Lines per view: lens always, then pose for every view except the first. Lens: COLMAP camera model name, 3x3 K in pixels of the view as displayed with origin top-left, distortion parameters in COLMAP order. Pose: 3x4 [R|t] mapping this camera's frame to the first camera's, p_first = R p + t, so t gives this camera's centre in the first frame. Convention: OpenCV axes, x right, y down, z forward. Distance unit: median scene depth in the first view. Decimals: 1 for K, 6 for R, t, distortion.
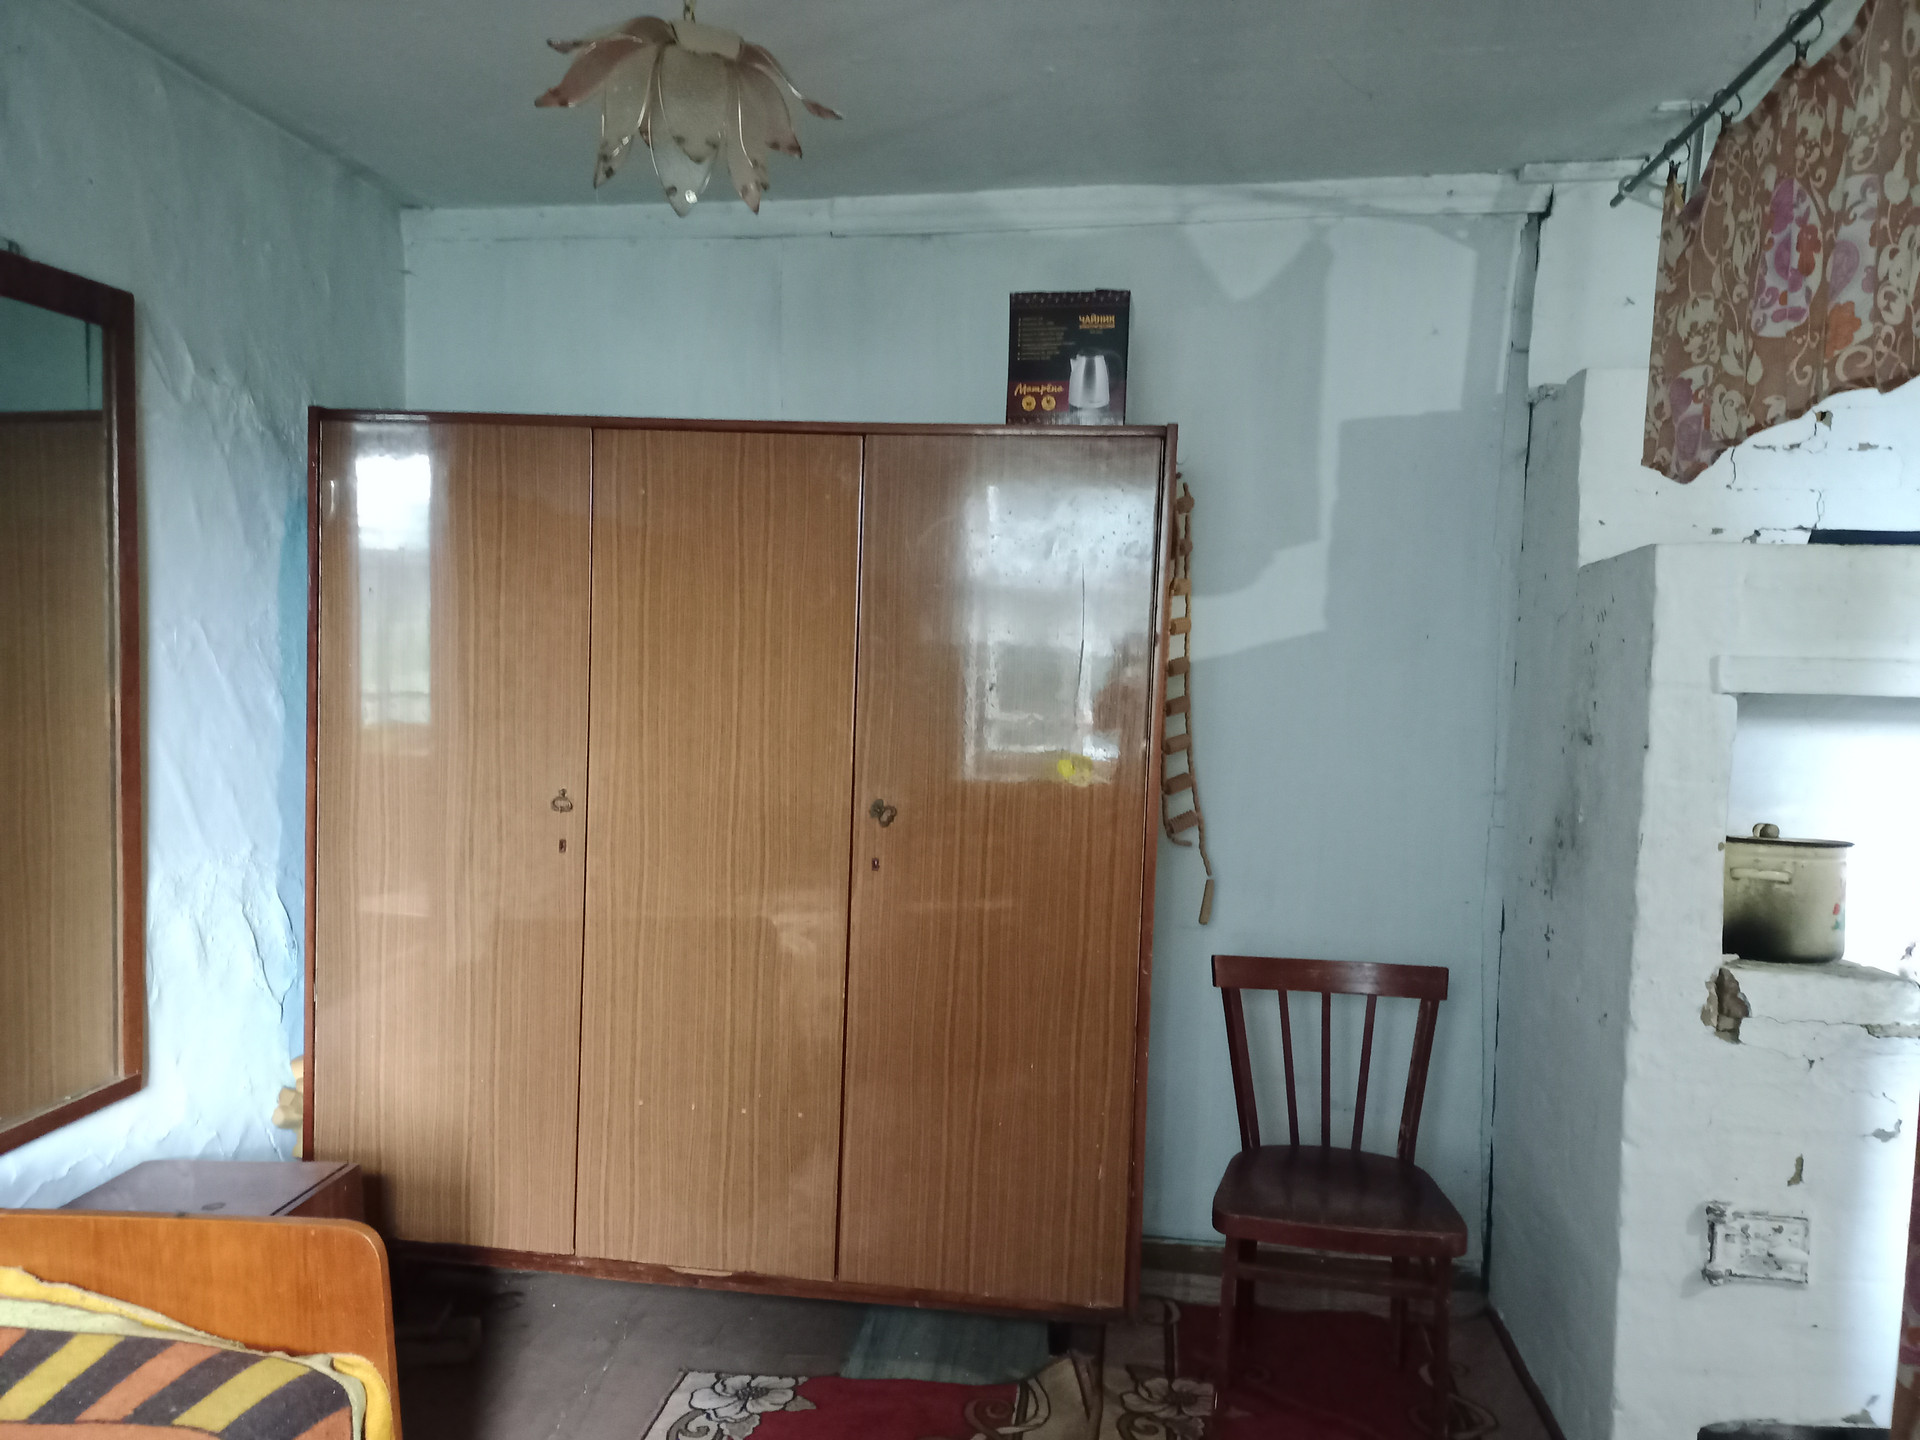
lens RADIAL K [[1386.7, 0, 960.0], [0, 1386.7, 720.0], [0, 0, 1]] dist [-0.033013, 0.046161]
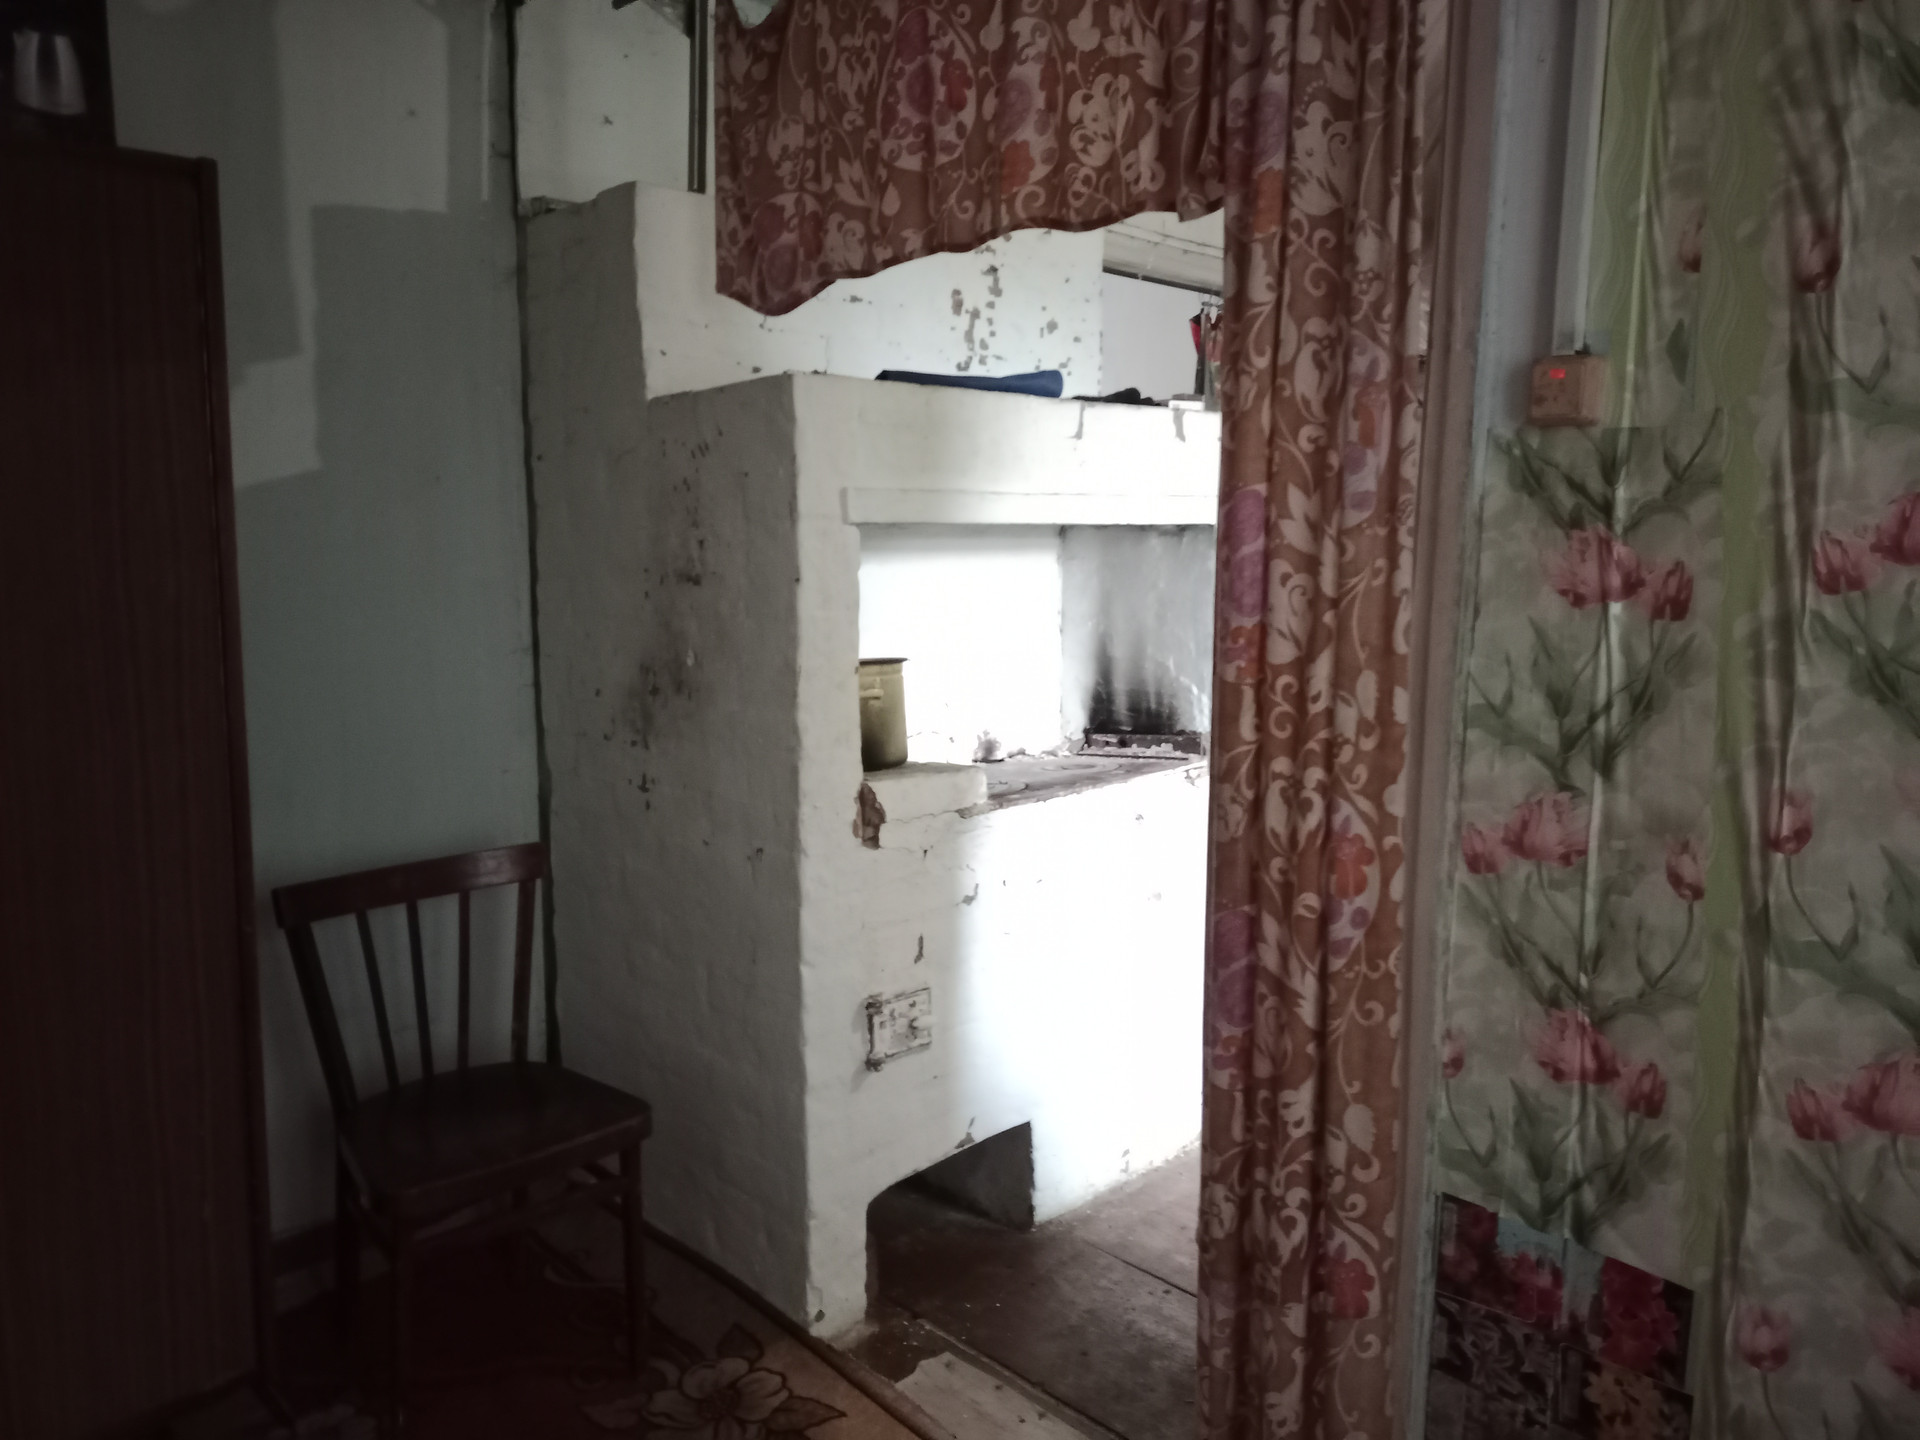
lens RADIAL K [[1377.5, 0, 960.0], [0, 1377.5, 720.0], [0, 0, 1]] dist [0.079348, -0.087031]
pose [[0.626858, -0.129309, 0.768328, -0.217011], [0.059439, 0.991195, 0.118323, 0.009389], [-0.776863, -0.028503, 0.629025, 0.269213]]
